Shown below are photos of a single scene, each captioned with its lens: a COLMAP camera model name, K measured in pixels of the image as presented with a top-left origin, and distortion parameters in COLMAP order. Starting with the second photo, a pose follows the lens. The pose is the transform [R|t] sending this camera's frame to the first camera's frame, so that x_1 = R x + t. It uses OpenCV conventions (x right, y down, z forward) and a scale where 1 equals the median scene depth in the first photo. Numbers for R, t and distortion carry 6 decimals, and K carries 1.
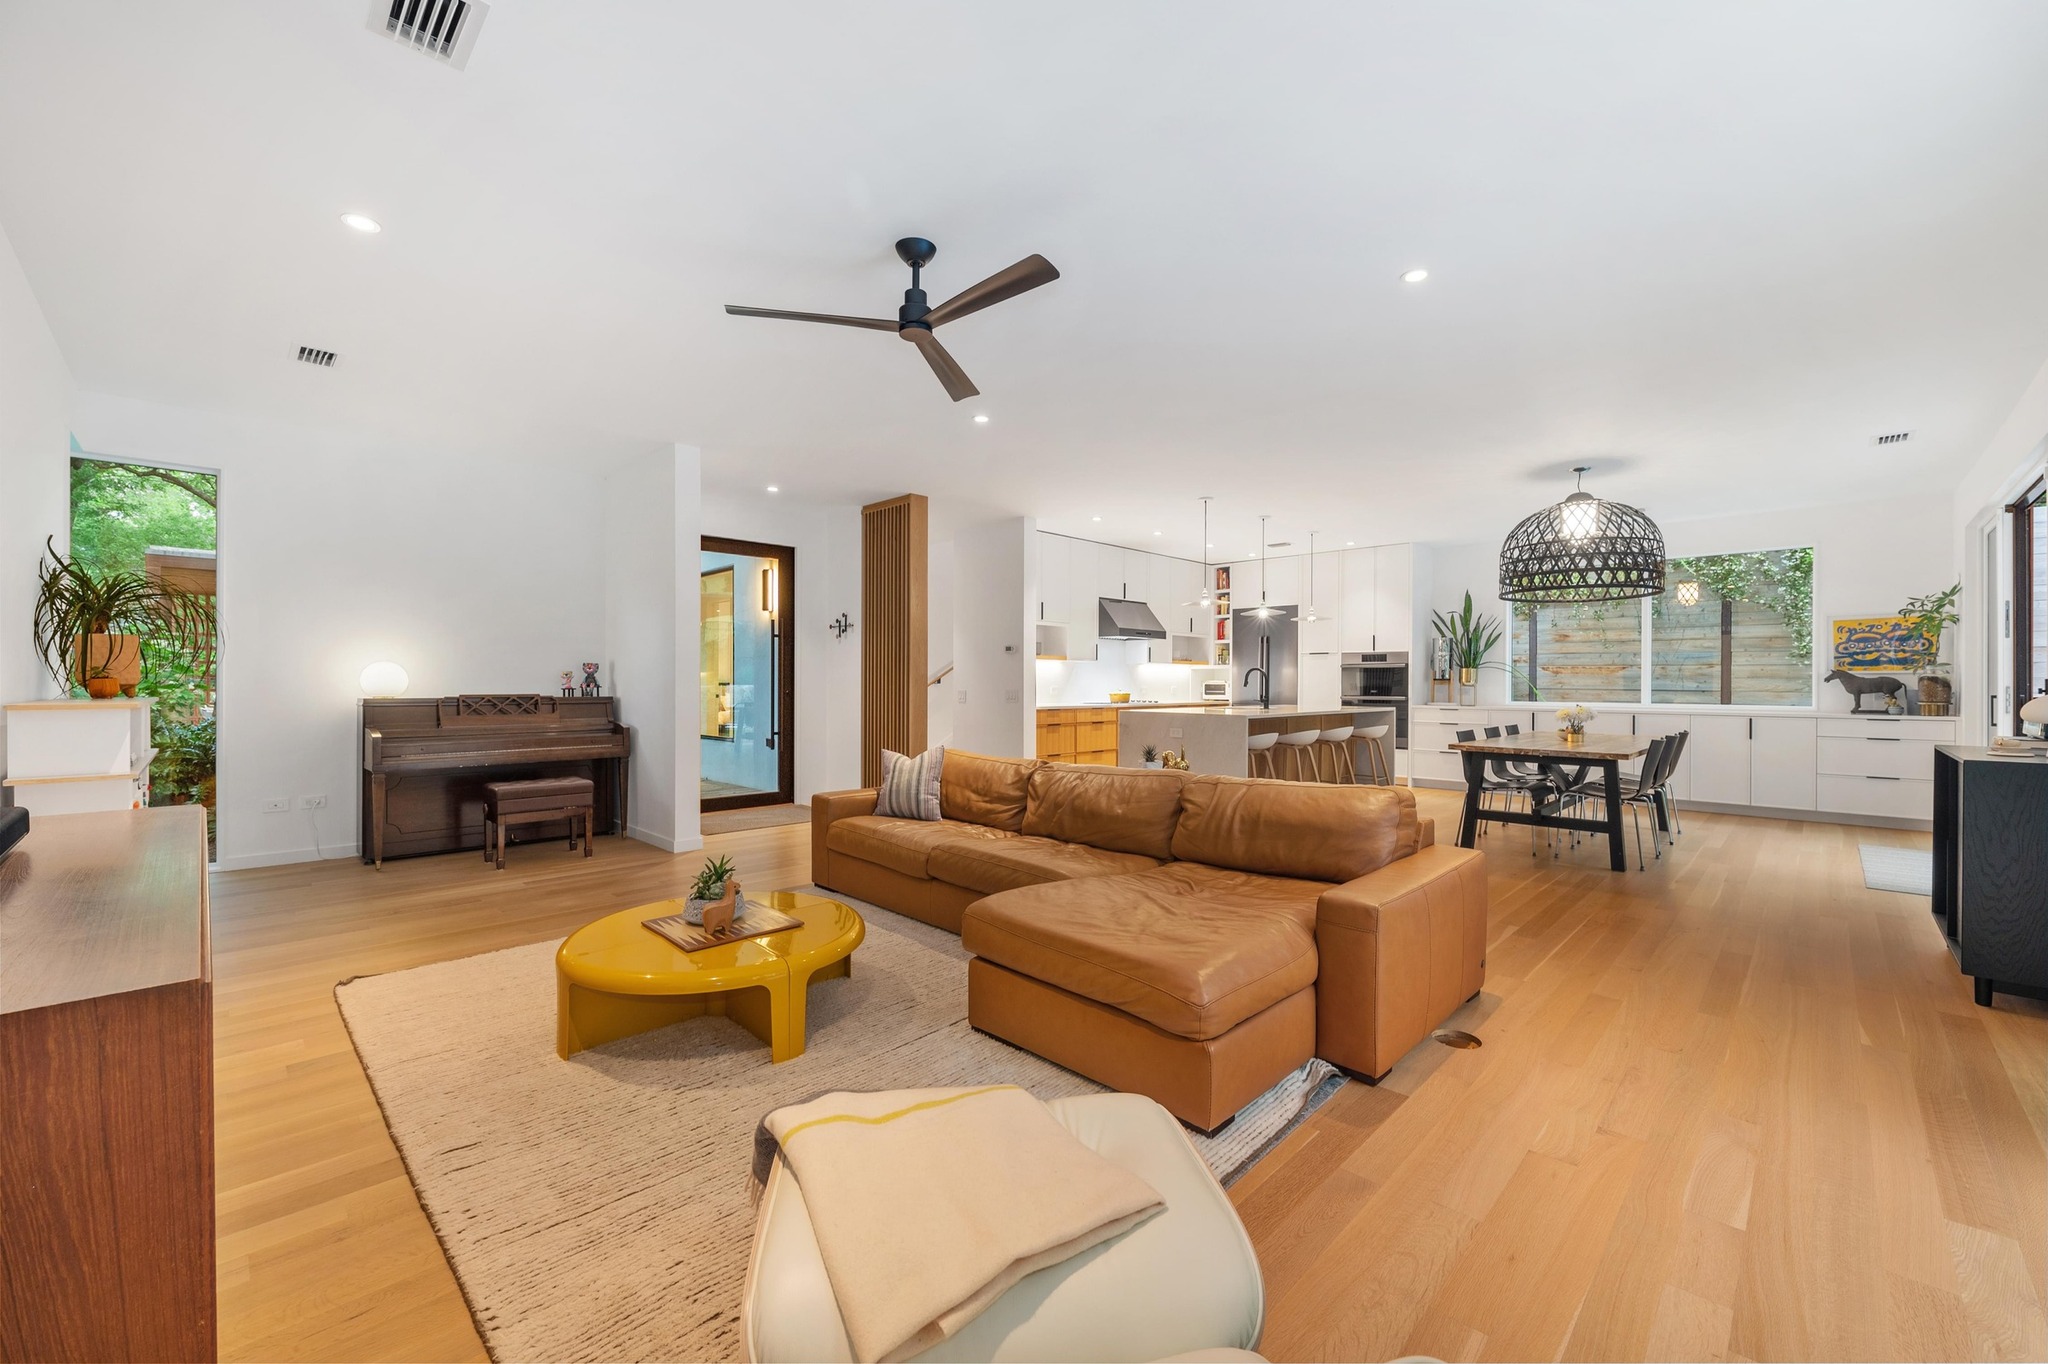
lens RADIAL K [[818.9, 0, 1027.7], [0, 818.9, 683.2], [0, 0, 1]] dist [0.006642, 0.000722]
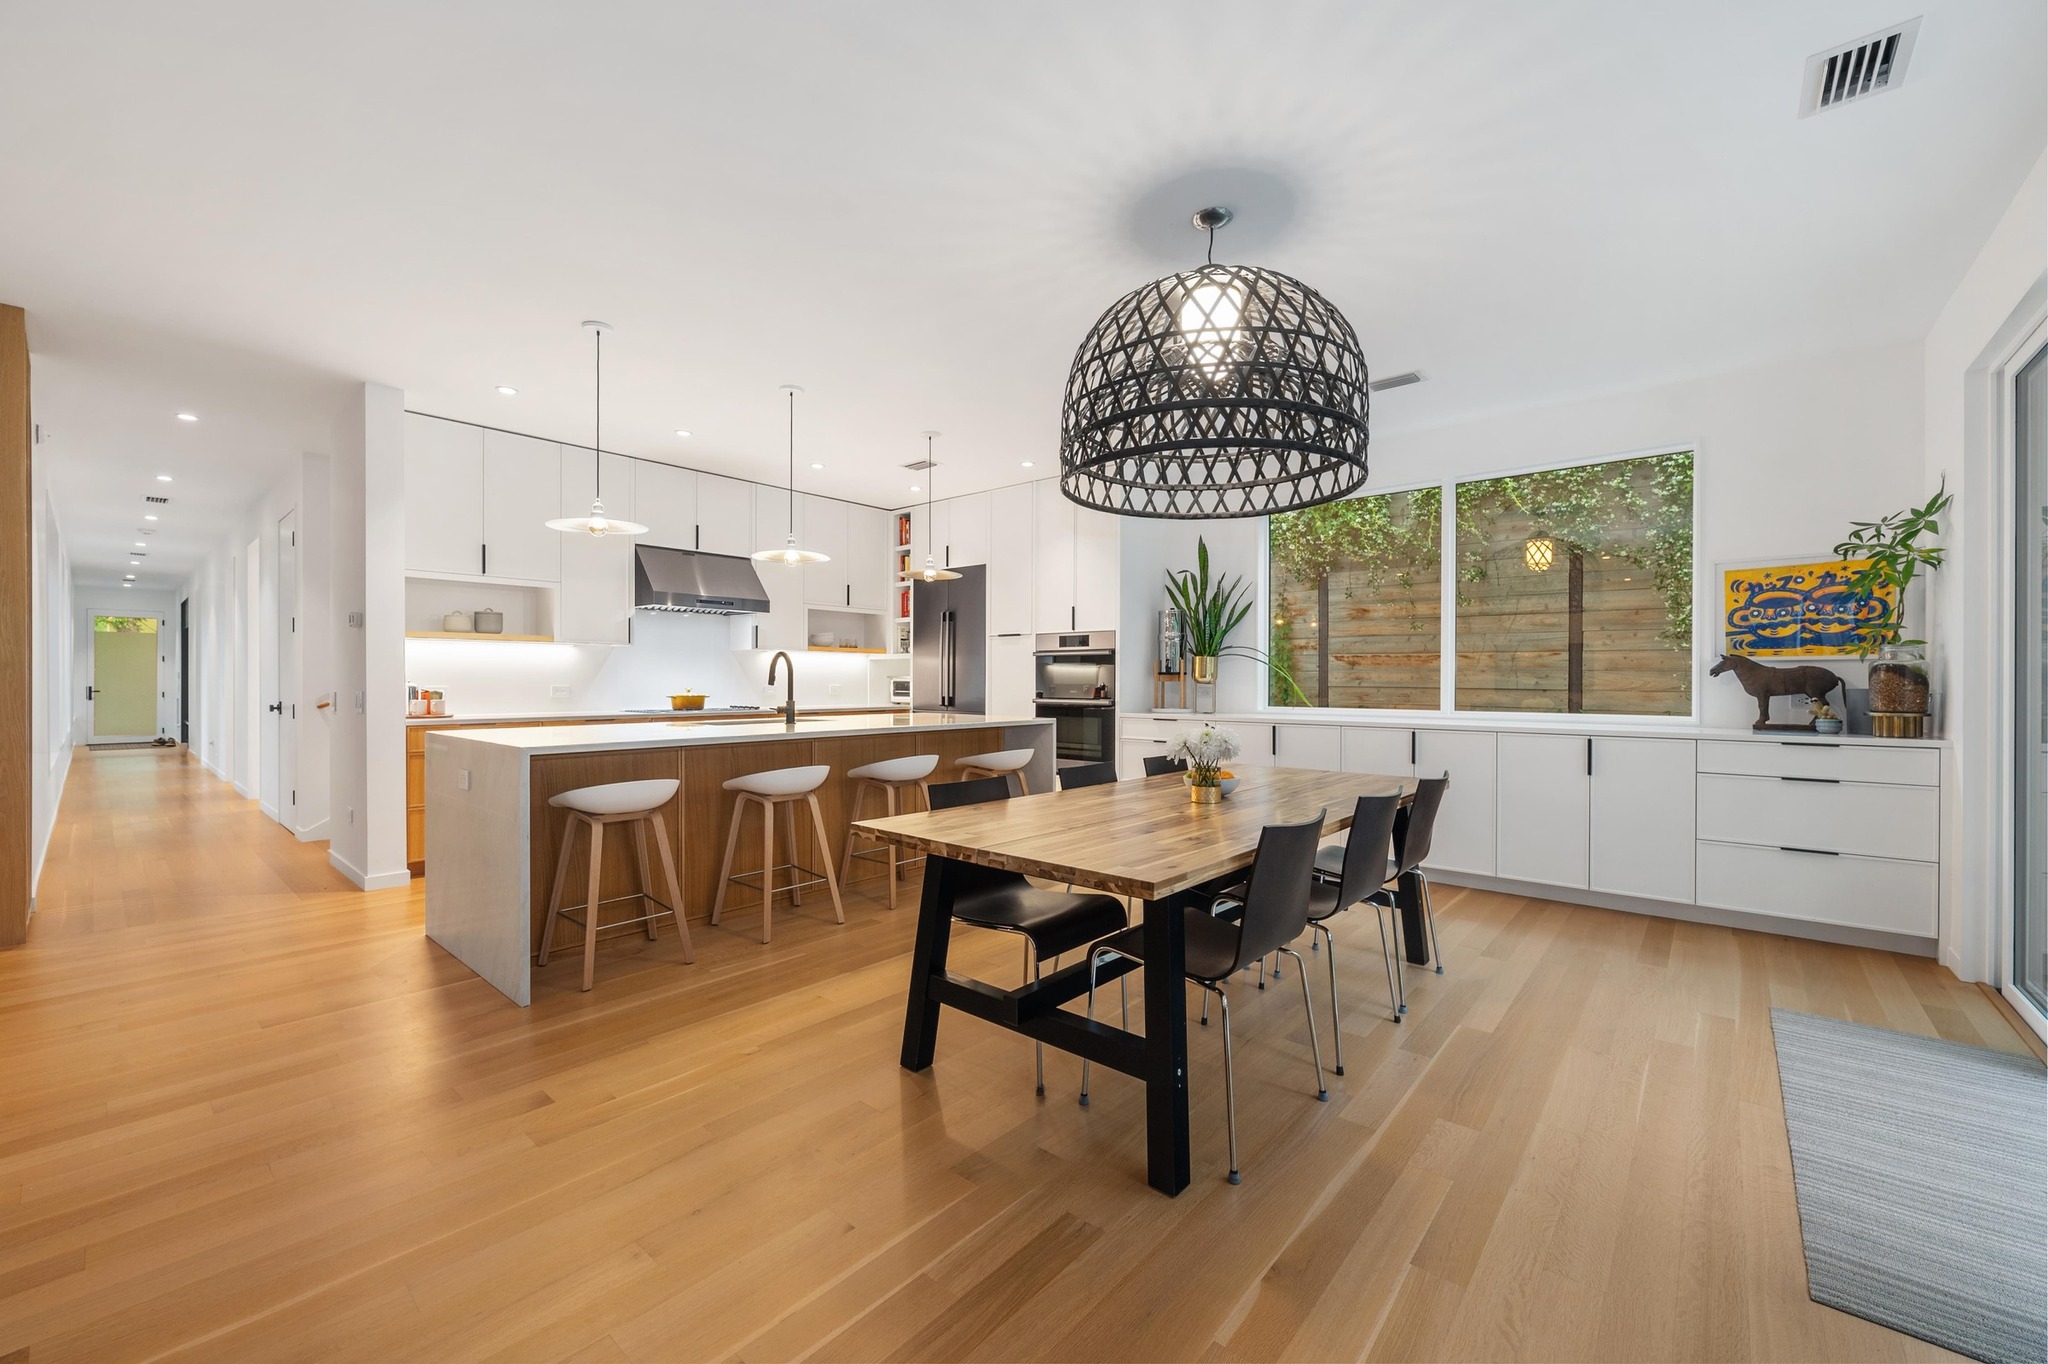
lens RADIAL K [[818.9, 0, 1019.0], [0, 818.9, 681.4], [0, 0, 1]] dist [0.006642, 0.000722]
pose [[0.998216, -0.001638, 0.059681, 0.440879], [0.001569, 0.999998, 0.001191, 0.001048], [-0.059683, -0.001095, 0.998217, 0.445361]]
